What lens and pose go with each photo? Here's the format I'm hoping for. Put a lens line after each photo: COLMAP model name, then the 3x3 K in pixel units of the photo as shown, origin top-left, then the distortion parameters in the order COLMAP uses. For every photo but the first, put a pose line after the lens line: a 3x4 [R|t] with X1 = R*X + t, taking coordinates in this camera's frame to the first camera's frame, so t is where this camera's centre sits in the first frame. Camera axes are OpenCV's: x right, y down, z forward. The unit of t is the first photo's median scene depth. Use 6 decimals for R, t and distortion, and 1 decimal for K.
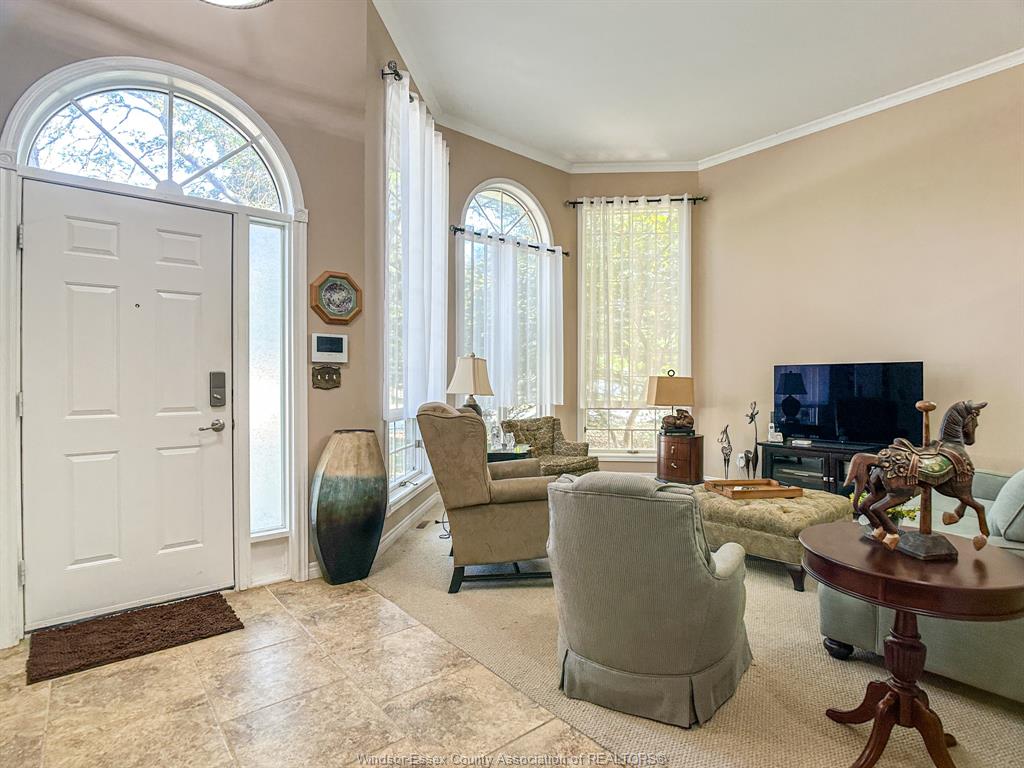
lens RADIAL K [[524.5, 0, 506.4], [0, 524.5, 384.2], [0, 0, 1]] dist [-0.033258, -0.003014]
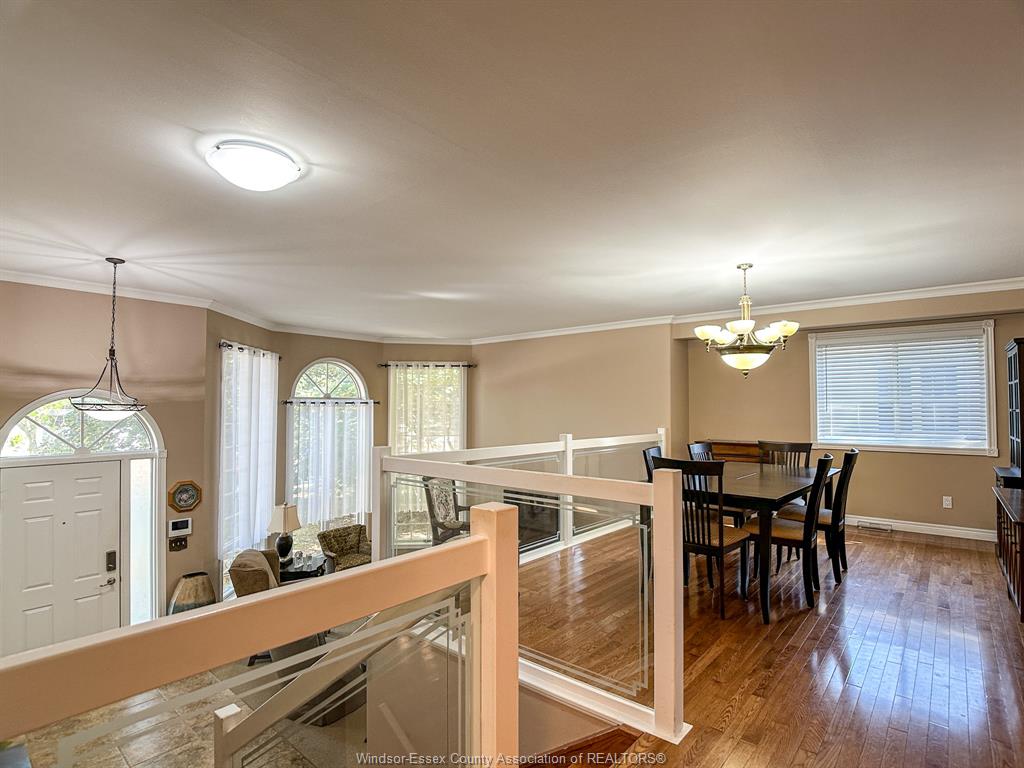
lens RADIAL K [[524.5, 0, 502.7], [0, 524.5, 393.5], [0, 0, 1]] dist [-0.033258, -0.003014]
pose [[0.986833, 0.005152, 0.161660, 0.435017], [0.000165, 0.999460, -0.032859, -0.451578], [-0.161742, 0.032453, 0.986299, -0.870577]]
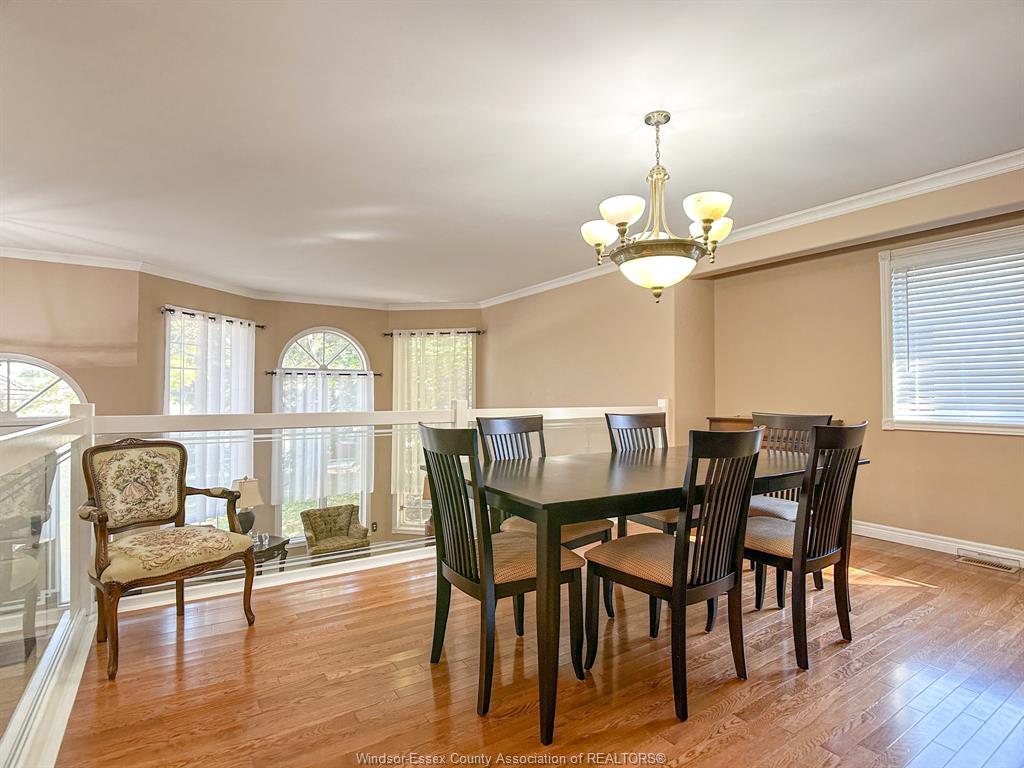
lens RADIAL K [[524.5, 0, 492.1], [0, 524.5, 391.0], [0, 0, 1]] dist [-0.033258, -0.003014]
pose [[0.992439, 0.000429, -0.122739, 1.090378], [-0.001534, 0.999959, -0.008903, -0.392643], [0.122730, 0.009024, 0.992399, -0.497494]]
